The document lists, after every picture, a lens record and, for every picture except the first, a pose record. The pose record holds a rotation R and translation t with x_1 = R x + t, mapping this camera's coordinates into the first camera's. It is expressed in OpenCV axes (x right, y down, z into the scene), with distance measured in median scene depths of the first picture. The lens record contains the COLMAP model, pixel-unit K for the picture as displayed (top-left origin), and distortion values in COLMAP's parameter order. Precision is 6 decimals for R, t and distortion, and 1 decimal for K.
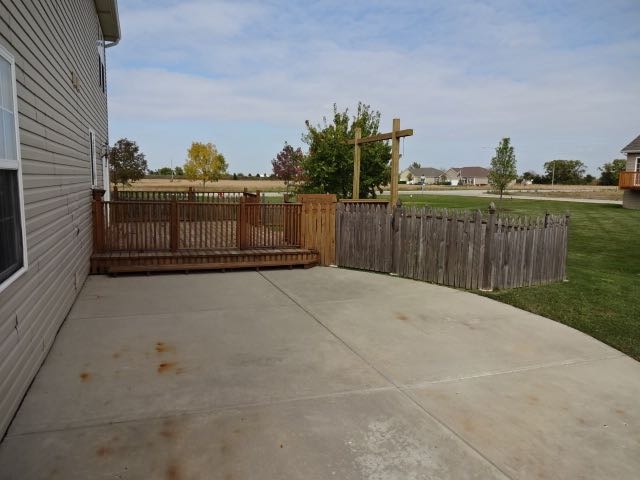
lens RADIAL K [[474.2, 0, 322.6], [0, 474.2, 239.4], [0, 0, 1]] dist [-0.009052, -0.010348]
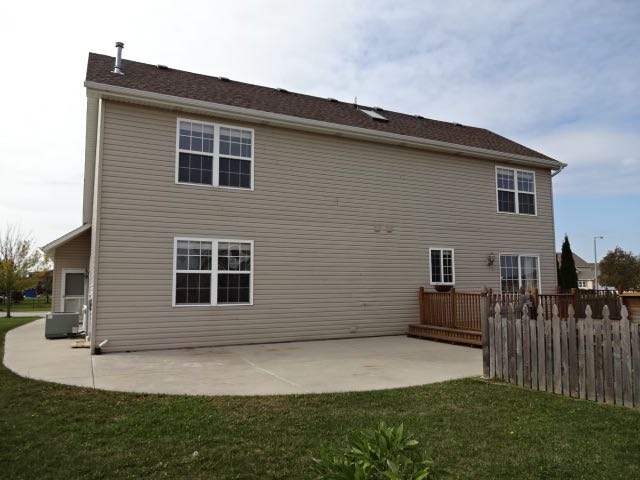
lens RADIAL K [[474.2, 0, 322.6], [0, 474.2, 239.4], [0, 0, 1]] dist [-0.009052, -0.010348]
pose [[0.106044, -0.120248, -0.987064, 1.003628], [-0.116689, 0.984297, -0.132447, -0.001908], [0.987491, 0.129225, 0.090347, 0.430926]]
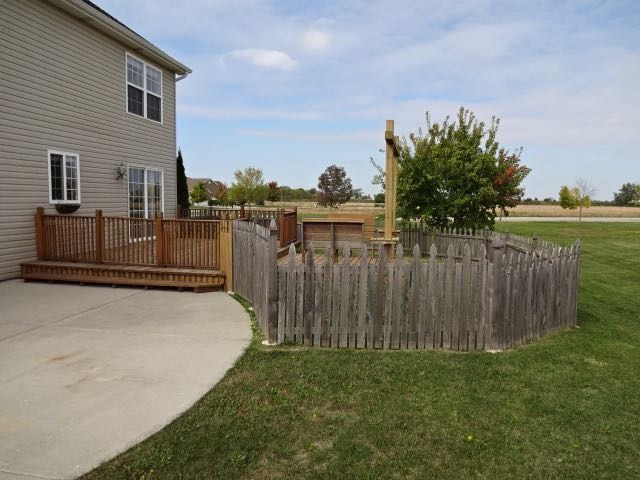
lens RADIAL K [[474.2, 0, 322.6], [0, 474.2, 239.4], [0, 0, 1]] dist [-0.009052, -0.010348]
pose [[0.863714, 0.036097, -0.502689, 0.594353], [-0.061926, 0.997475, -0.034774, -0.021222], [0.500164, 0.061164, 0.863768, 0.327116]]
